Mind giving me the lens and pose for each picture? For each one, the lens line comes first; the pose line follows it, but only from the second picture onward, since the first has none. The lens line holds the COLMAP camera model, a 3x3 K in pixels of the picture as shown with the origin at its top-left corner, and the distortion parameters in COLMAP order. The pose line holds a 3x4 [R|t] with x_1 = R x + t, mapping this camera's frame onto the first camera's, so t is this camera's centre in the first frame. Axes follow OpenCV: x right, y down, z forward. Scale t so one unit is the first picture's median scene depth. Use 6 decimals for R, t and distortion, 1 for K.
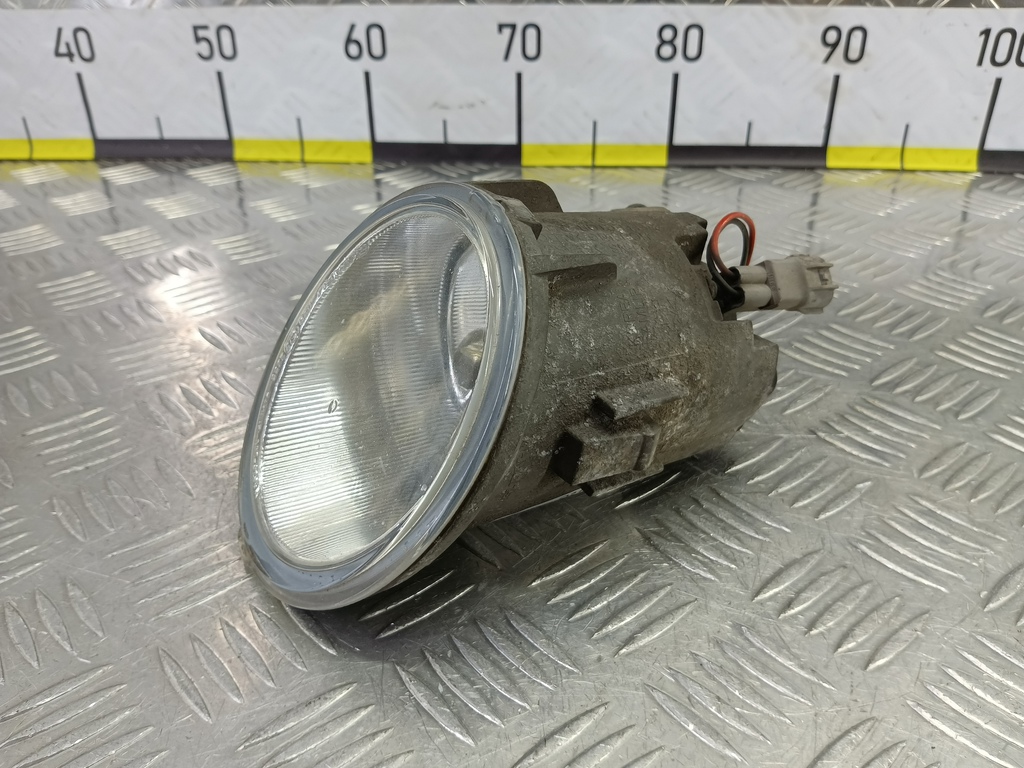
lens RADIAL K [[864.1, 0, 503.1], [0, 864.1, 388.2], [0, 0, 1]] dist [0.004511, -0.108113]
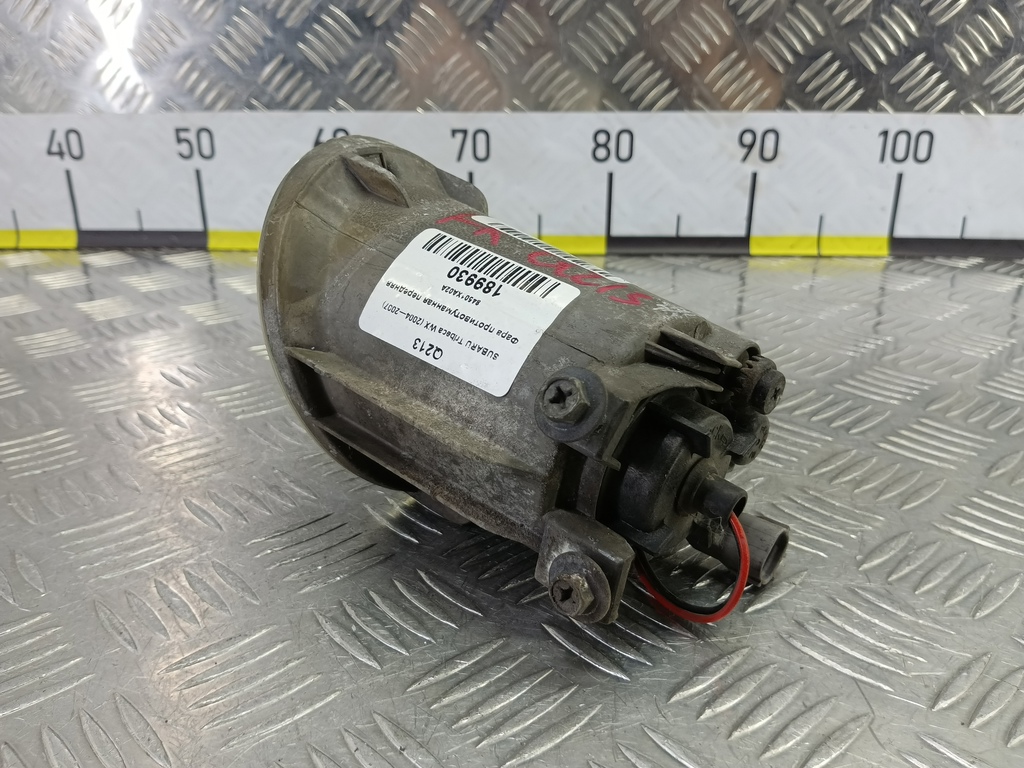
lens RADIAL K [[864.1, 0, 513.2], [0, 864.1, 384.4], [0, 0, 1]] dist [0.004511, -0.108113]
pose [[0.999491, -0.001980, 0.031833, 0.050784], [0.007285, 0.985862, -0.167399, 0.122700], [-0.031051, 0.167546, 0.985375, -0.068902]]
